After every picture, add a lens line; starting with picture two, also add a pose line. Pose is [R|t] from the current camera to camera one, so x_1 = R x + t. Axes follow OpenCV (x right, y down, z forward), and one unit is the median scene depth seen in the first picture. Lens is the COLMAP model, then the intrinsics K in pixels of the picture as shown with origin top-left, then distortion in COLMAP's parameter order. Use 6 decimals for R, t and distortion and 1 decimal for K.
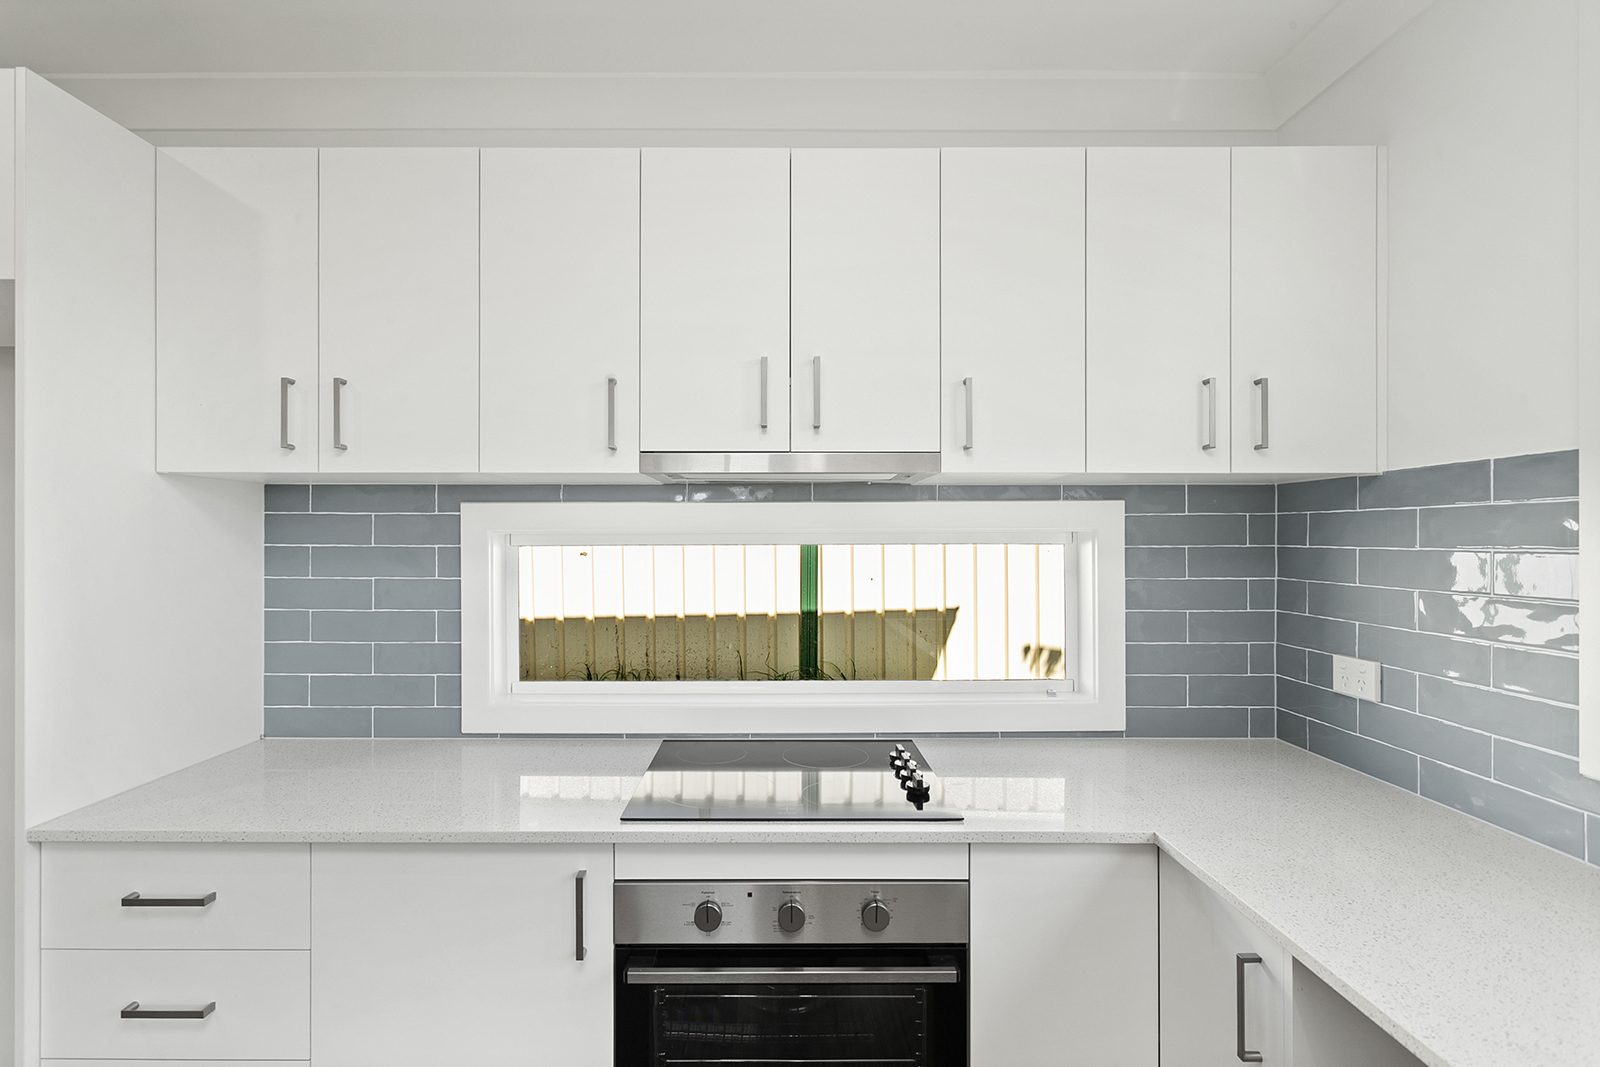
lens RADIAL K [[798.4, 0, 782.1], [0, 798.4, 533.8], [0, 0, 1]] dist [-0.000992, -0.000008]
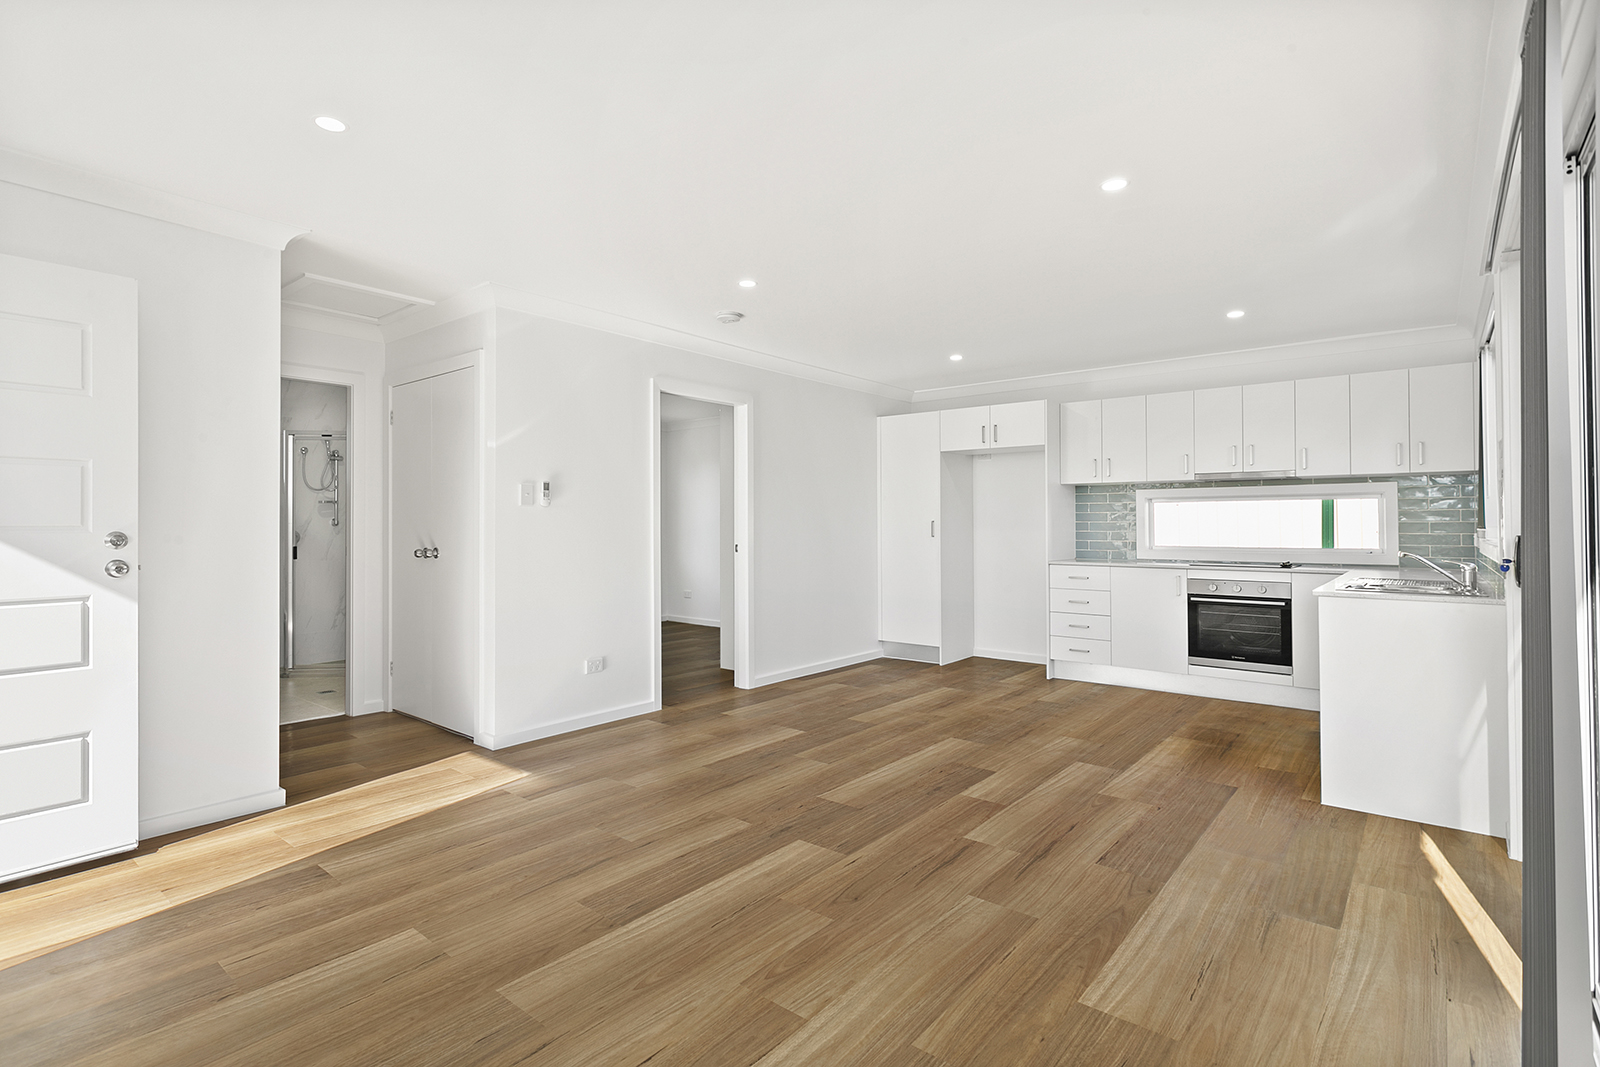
lens RADIAL K [[779.7, 0, 753.6], [0, 779.7, 516.3], [0, 0, 1]] dist [-0.000699, 0.000037]
pose [[0.730257, -0.006156, -0.683144, 0.670878], [0.001962, 0.999974, -0.006914, 0.097154], [0.683169, 0.003708, 0.730251, -2.584375]]
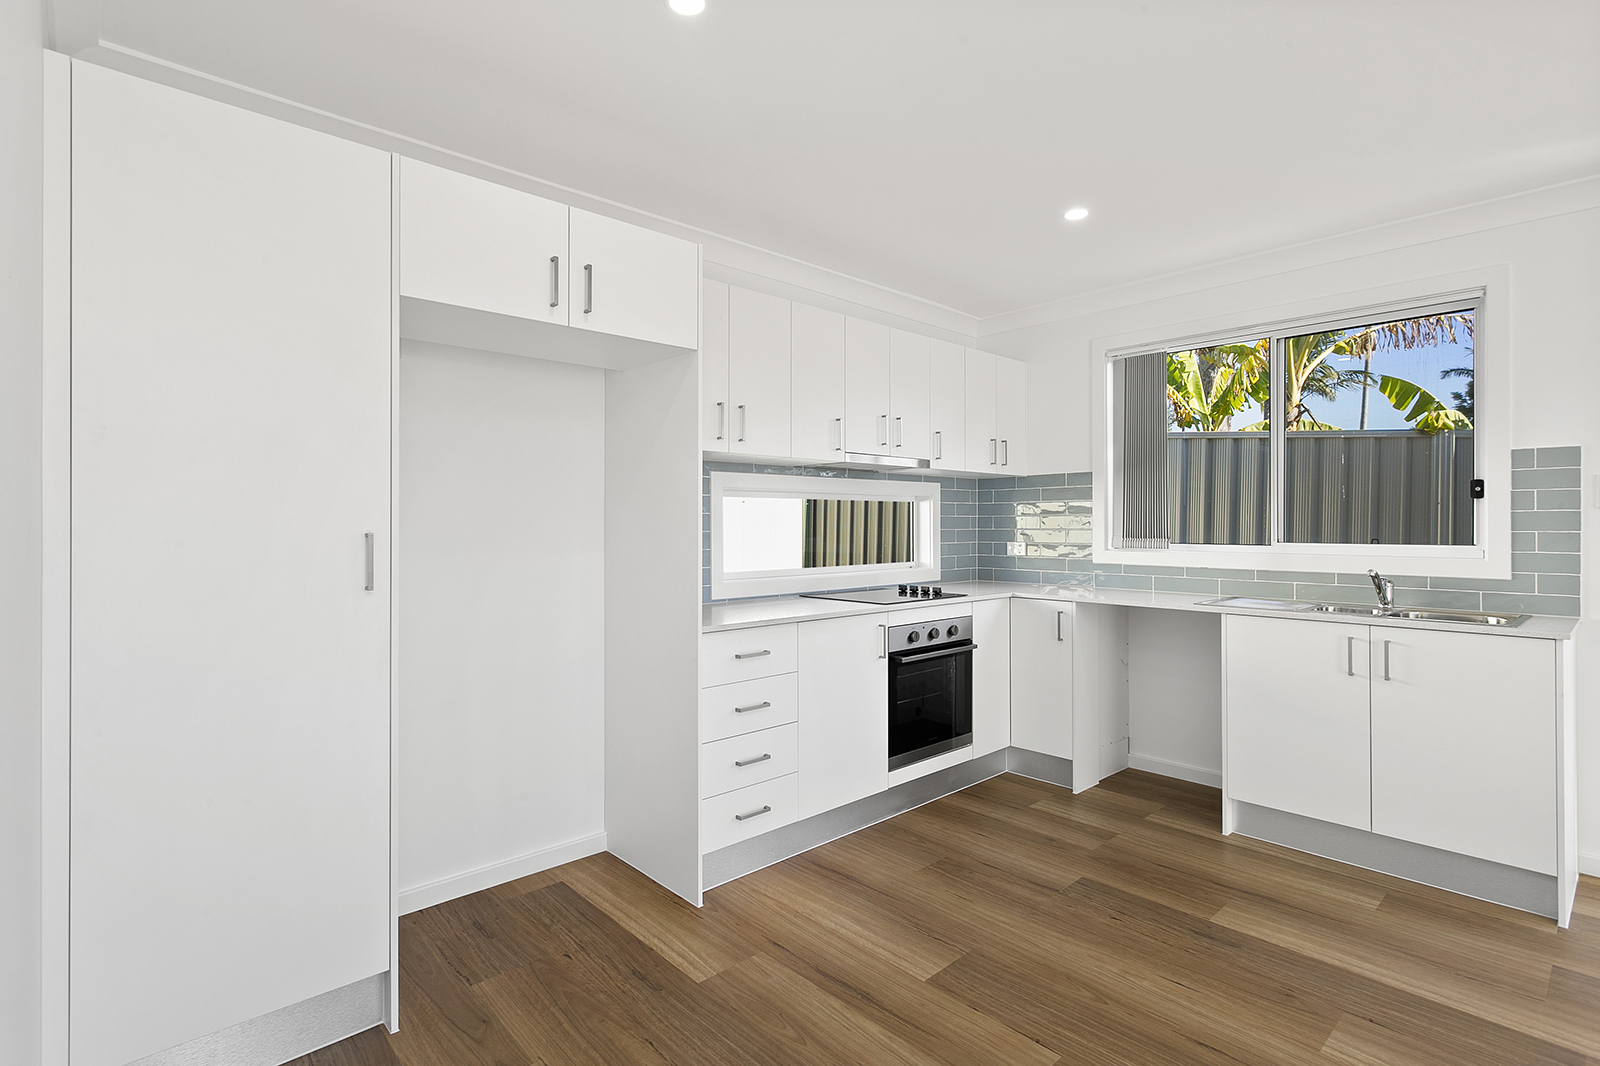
lens RADIAL K [[780.3, 0, 776.1], [0, 780.3, 521.1], [0, 0, 1]] dist [0.005749, 0.000916]
pose [[0.752048, 0.004173, 0.659095, -1.520284], [-0.004696, 0.999989, -0.000973, 0.078999], [-0.659091, -0.002363, 0.752059, -0.435679]]
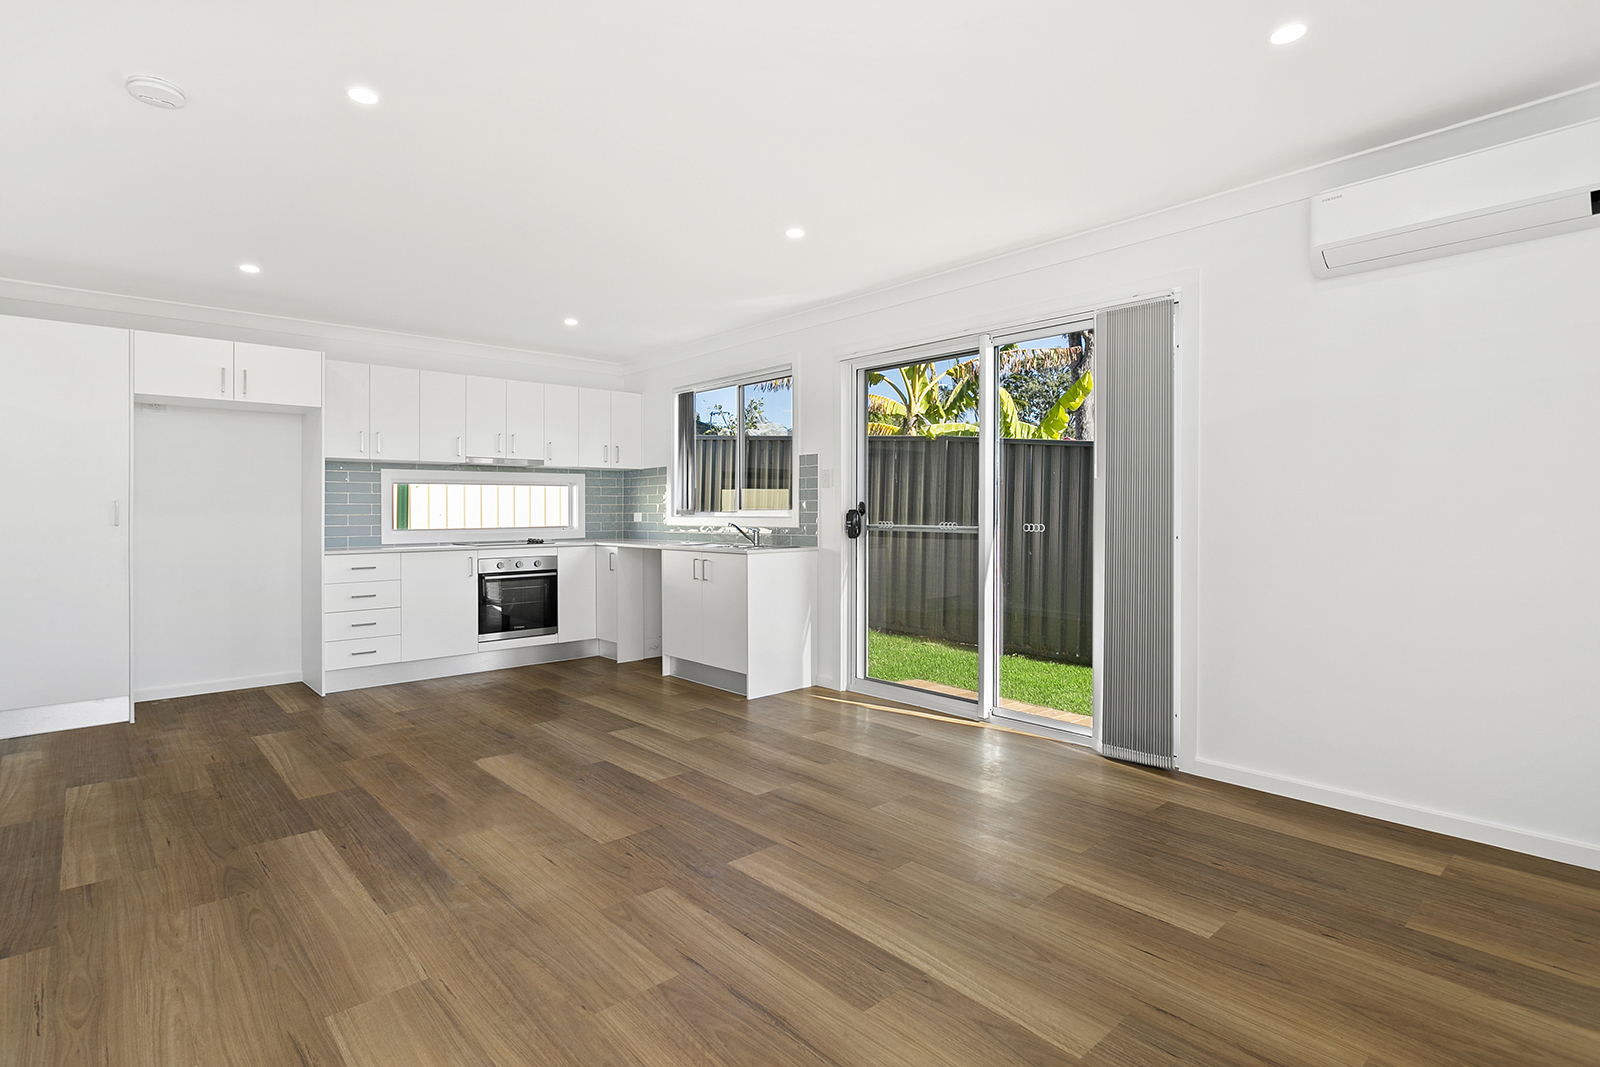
lens RADIAL K [[814.5, 0, 805.5], [0, 814.5, 515.3], [0, 0, 1]] dist [-0.001655, 0.000675]
pose [[0.755025, -0.004707, 0.655680, -1.280254], [-0.000108, 0.999973, 0.007302, 0.123155], [-0.655696, -0.005584, 0.755004, -2.525178]]
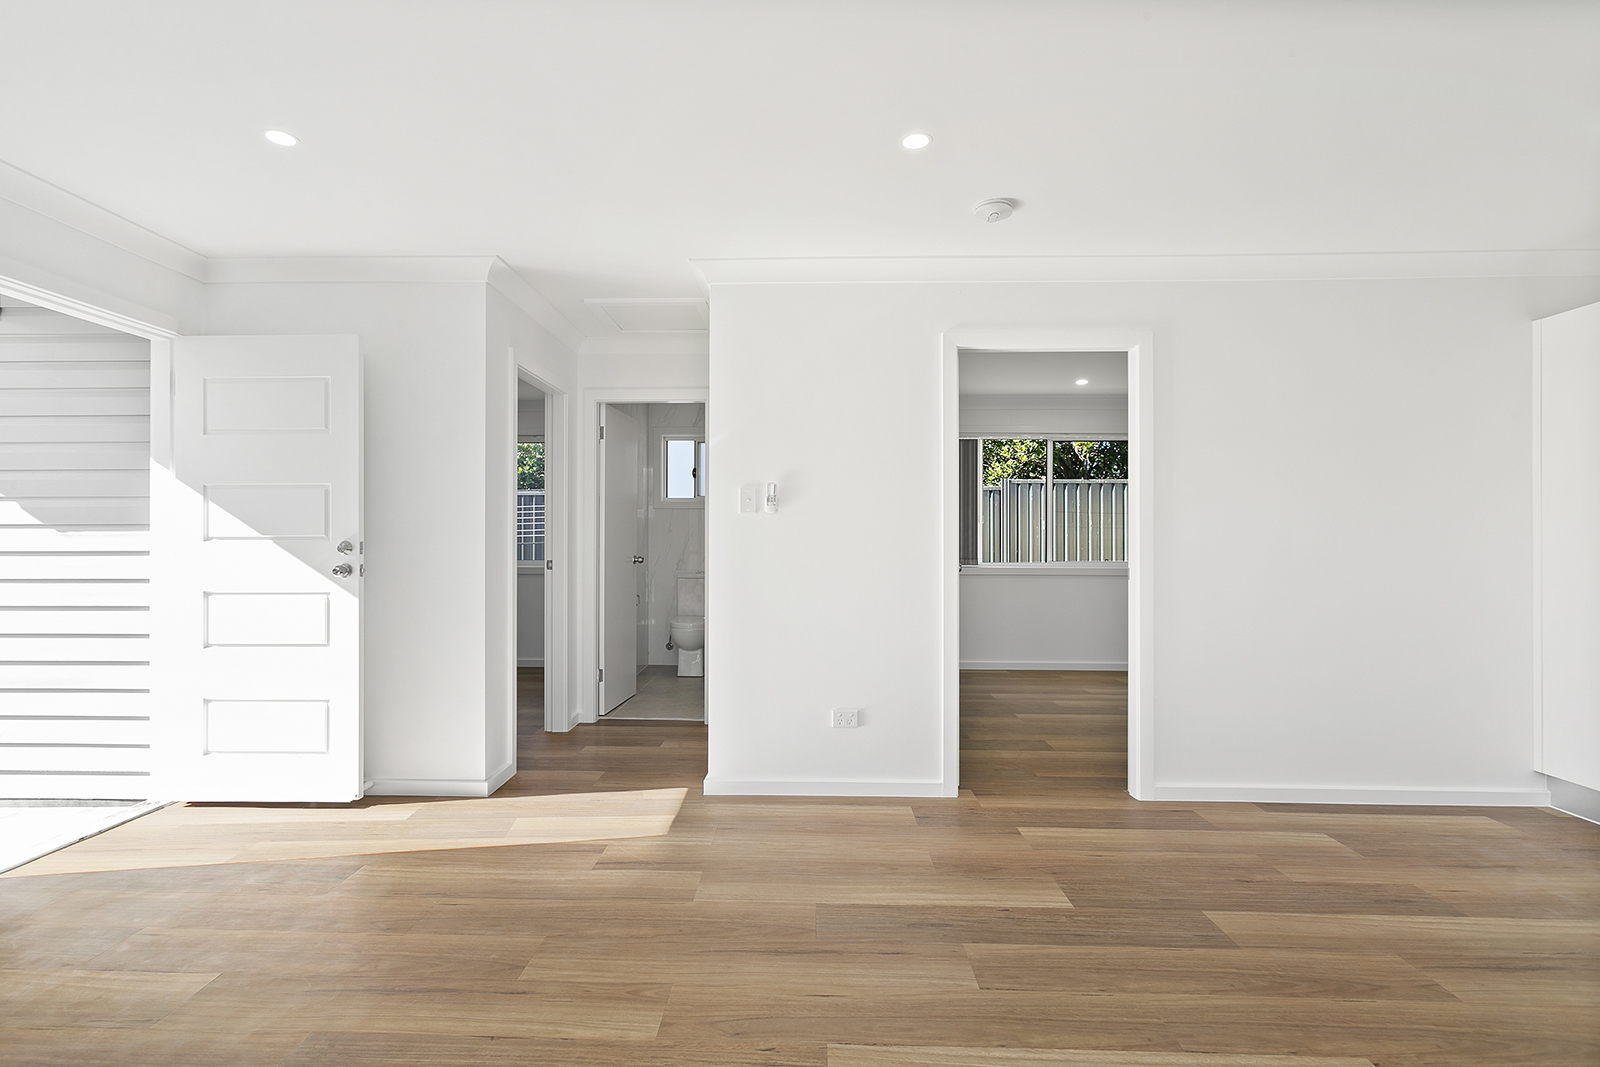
lens RADIAL K [[765.2, 0, 773.8], [0, 765.2, 529.0], [0, 0, 1]] dist [0.001725, 0.000213]
pose [[-0.064656, -0.004860, -0.997896, 0.487518], [0.002053, 0.999985, -0.005004, 0.096762], [0.997906, -0.002372, -0.064645, -1.069315]]
